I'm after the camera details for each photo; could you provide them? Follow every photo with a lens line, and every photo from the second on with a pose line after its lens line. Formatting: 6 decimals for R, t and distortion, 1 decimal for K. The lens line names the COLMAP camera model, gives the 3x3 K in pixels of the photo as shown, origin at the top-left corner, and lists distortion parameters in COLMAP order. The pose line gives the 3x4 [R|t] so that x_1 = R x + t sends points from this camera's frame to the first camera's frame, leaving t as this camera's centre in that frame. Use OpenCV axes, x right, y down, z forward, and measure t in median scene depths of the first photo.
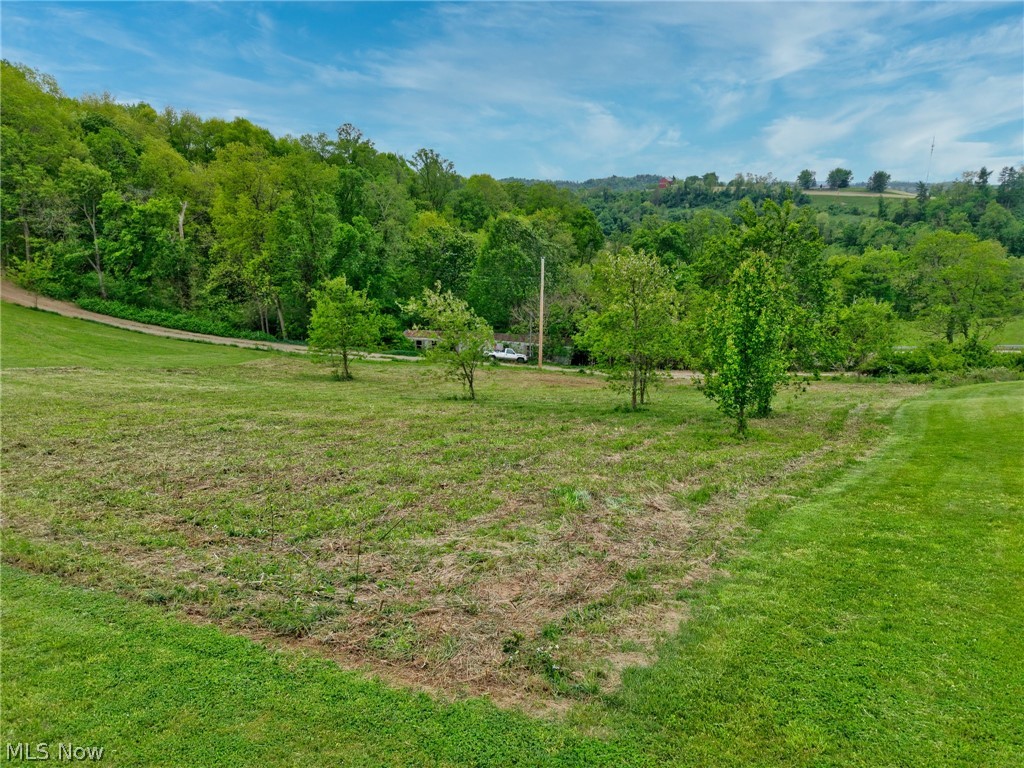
lens RADIAL K [[678.6, 0, 512.0], [0, 678.6, 384.0], [0, 0, 1]] dist [0.044993, -0.055000]
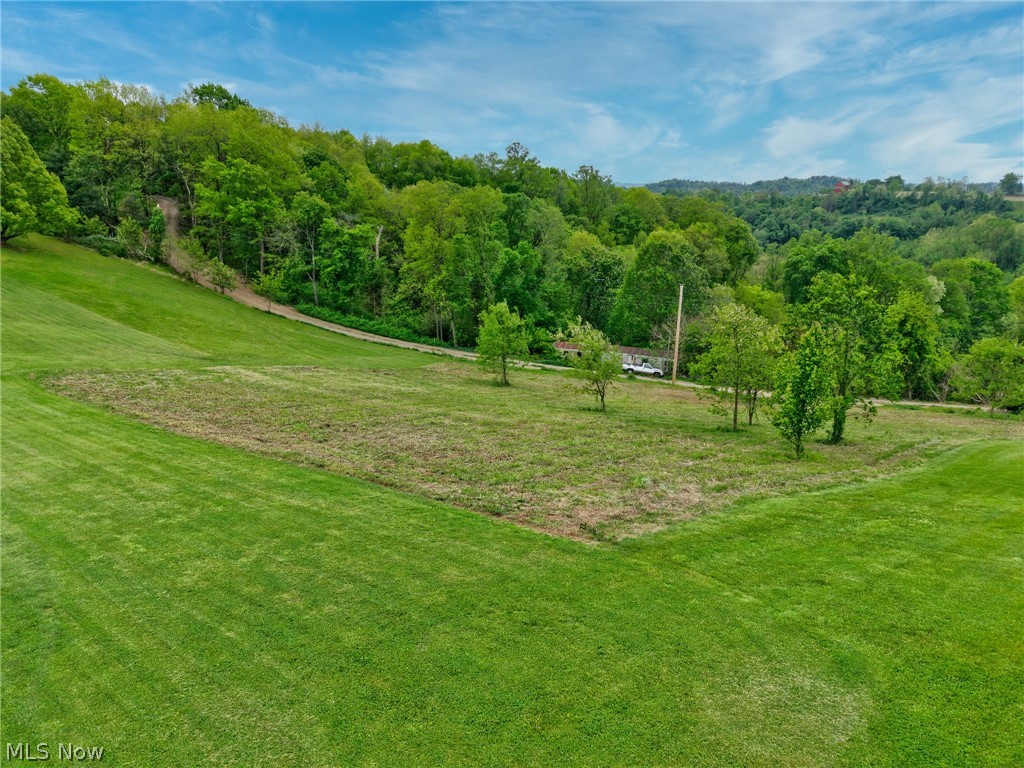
lens RADIAL K [[669.0, 0, 512.0], [0, 669.0, 384.0], [0, 0, 1]] dist [0.114627, -0.190416]
pose [[0.974623, 0.062691, -0.214893, 0.020127], [-0.063086, 0.997995, 0.005029, -0.011013], [0.214778, 0.008655, 0.976625, -0.121581]]
